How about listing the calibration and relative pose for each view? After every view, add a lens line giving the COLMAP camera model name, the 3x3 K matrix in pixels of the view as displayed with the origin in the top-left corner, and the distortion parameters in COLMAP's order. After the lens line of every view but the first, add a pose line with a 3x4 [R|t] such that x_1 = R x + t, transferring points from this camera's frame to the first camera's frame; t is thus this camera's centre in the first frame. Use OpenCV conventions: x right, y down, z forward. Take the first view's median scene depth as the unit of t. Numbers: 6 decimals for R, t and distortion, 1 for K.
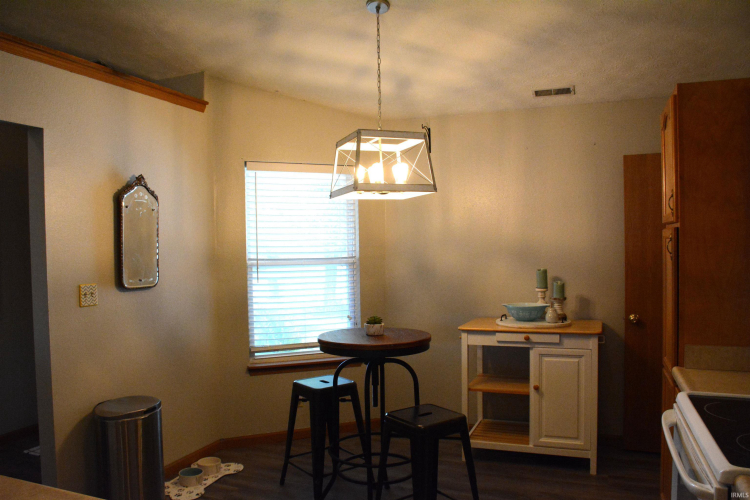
lens RADIAL K [[583.3, 0, 367.8], [0, 583.3, 248.6], [0, 0, 1]] dist [-0.147673, 0.087863]
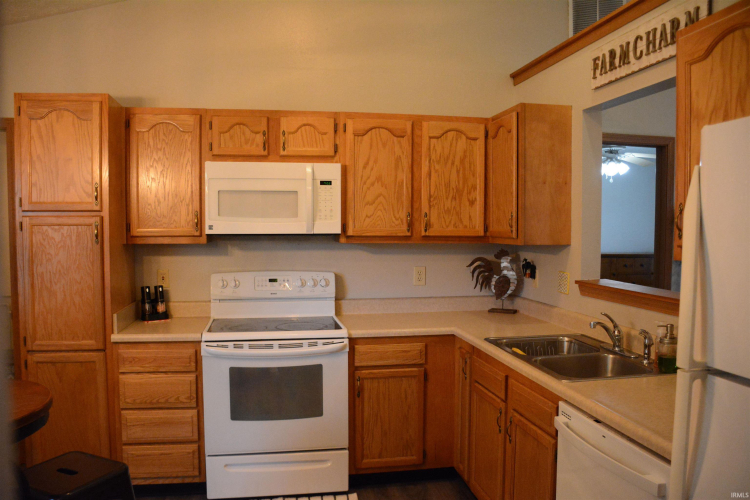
lens RADIAL K [[583.3, 0, 366.0], [0, 583.3, 258.1], [0, 0, 1]] dist [-0.147673, 0.087863]
pose [[-0.517136, -0.033910, 0.855231, -0.491364], [0.012510, 0.998809, 0.047167, 0.000833], [-0.855812, 0.035091, -0.516095, 0.758993]]
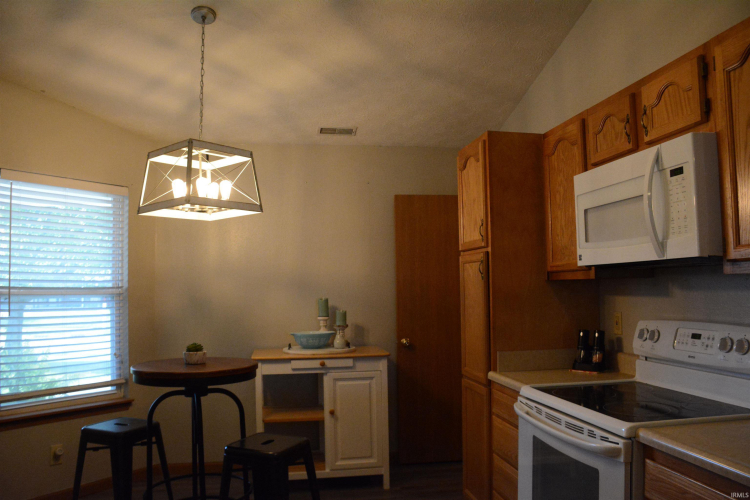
lens RADIAL K [[583.3, 0, 371.0], [0, 583.3, 252.8], [0, 0, 1]] dist [-0.147673, 0.087863]
pose [[0.854311, 0.035261, 0.518565, -0.187913], [0.004594, 0.997145, -0.075371, 0.036791], [-0.519742, 0.066773, 0.851710, 0.064964]]
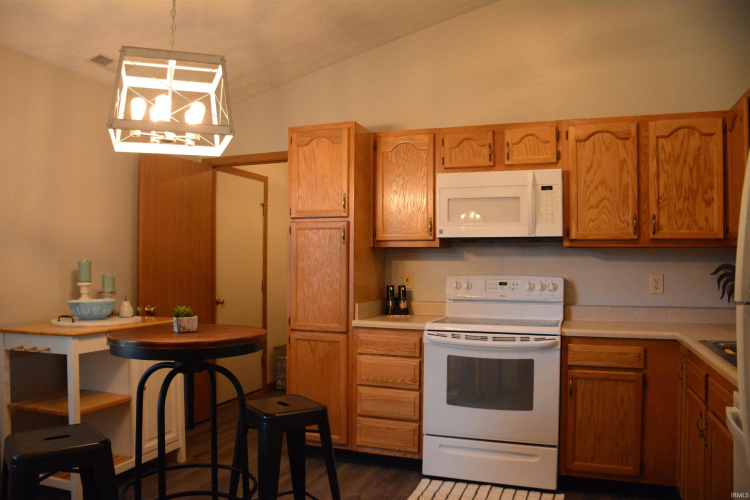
lens RADIAL K [[583.3, 0, 367.8], [0, 583.3, 255.2], [0, 0, 1]] dist [-0.147673, 0.087863]
pose [[-0.016623, 0.030482, 0.999397, -0.604175], [0.002235, 0.999534, -0.030449, 0.061885], [-0.999859, 0.001728, -0.016684, 0.649520]]
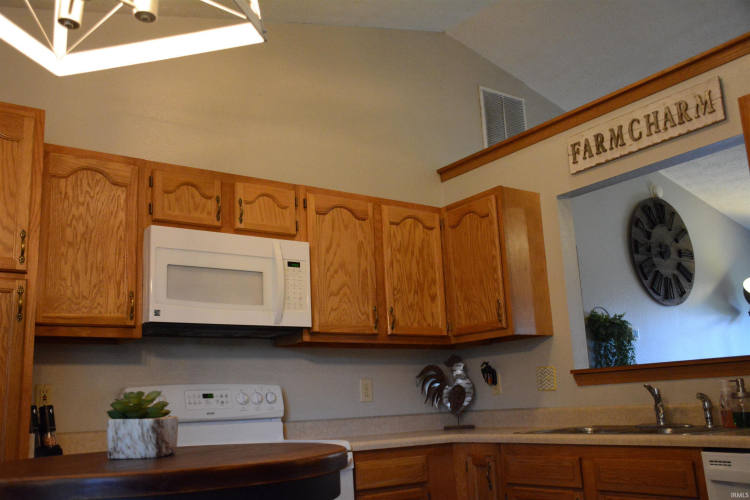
lens RADIAL K [[712.3, 0, 367.2], [0, 712.3, 258.2], [0, 0, 1]] dist [-0.022761, 0.000000]
pose [[-0.835344, 0.164230, 0.524622, -0.238066], [0.062208, 0.976442, -0.206618, 0.109102], [-0.546196, -0.139962, -0.825882, 1.033779]]
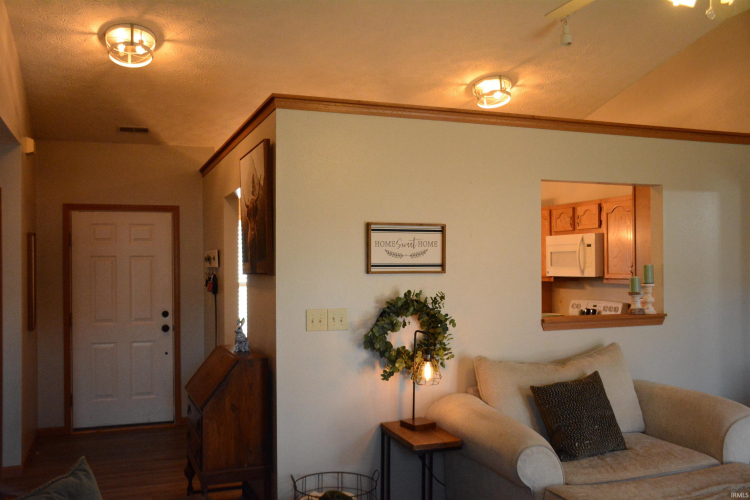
lens RADIAL K [[712.3, 0, 377.6], [0, 712.3, 252.2], [0, 0, 1]] dist [-0.022761, 0.000000]
pose [[0.731785, 0.027773, 0.680969, -1.286601], [-0.000925, 0.999209, -0.039758, 0.015129], [-0.681535, 0.028464, 0.731232, -0.589951]]
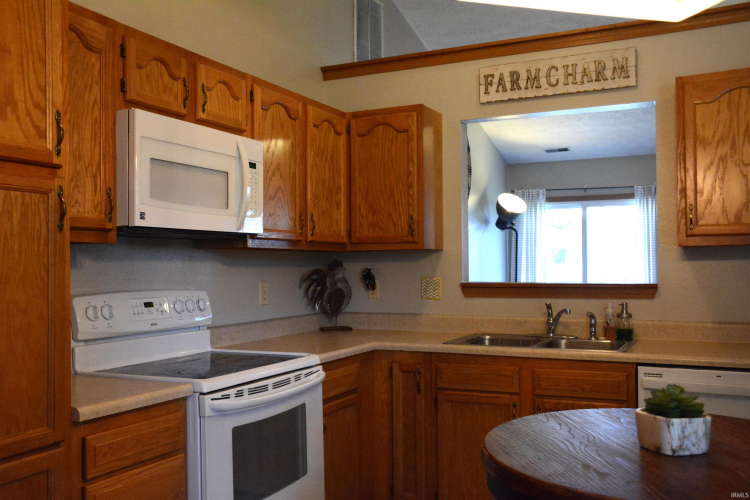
lens RADIAL K [[712.3, 0, 369.2], [0, 712.3, 255.8], [0, 0, 1]] dist [-0.022761, 0.000000]
pose [[-0.996509, 0.022929, 0.080272, 0.109724], [0.022498, 0.999727, -0.006269, 0.038651], [-0.080394, -0.004441, -0.996753, 1.147357]]
